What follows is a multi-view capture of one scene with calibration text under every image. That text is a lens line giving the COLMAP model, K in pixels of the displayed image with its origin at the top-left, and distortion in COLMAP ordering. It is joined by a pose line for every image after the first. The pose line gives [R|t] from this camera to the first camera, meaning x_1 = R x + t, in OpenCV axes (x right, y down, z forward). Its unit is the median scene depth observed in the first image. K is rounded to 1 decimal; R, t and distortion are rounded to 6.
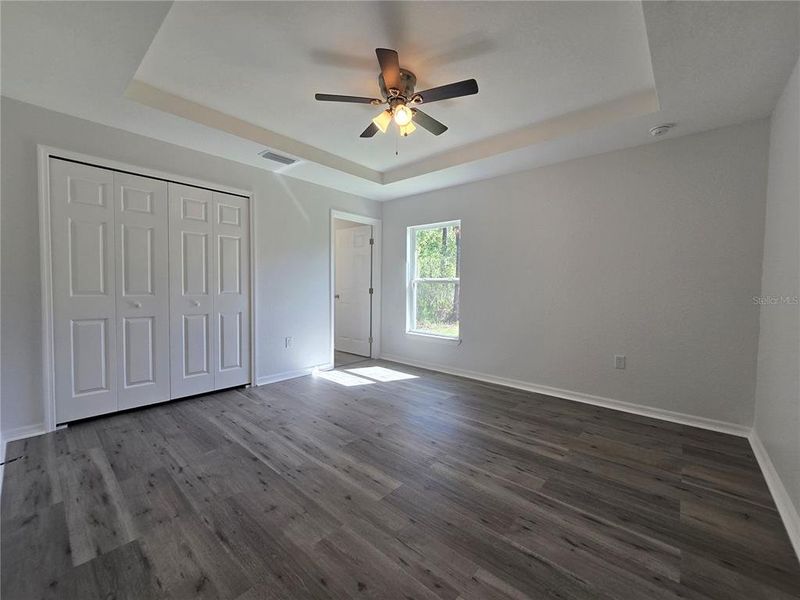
lens RADIAL K [[330.8, 0, 401.3], [0, 330.8, 298.3], [0, 0, 1]] dist [-0.007885, 0.002566]
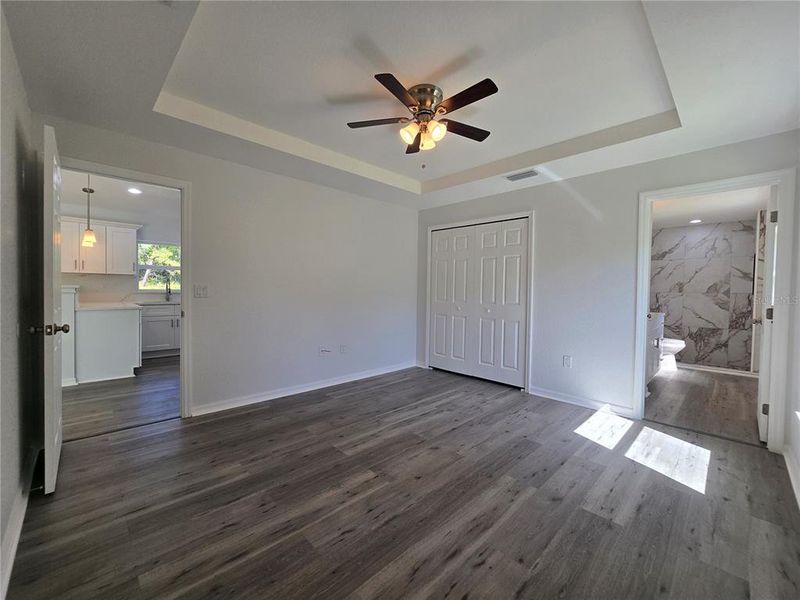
lens RADIAL K [[330.8, 0, 401.6], [0, 330.8, 298.3], [0, 0, 1]] dist [-0.007885, 0.002566]
pose [[-0.079839, 0.015964, -0.996680, 0.951387], [-0.052755, 0.998403, 0.020217, -0.053783], [0.995411, 0.054194, -0.078870, 0.982771]]
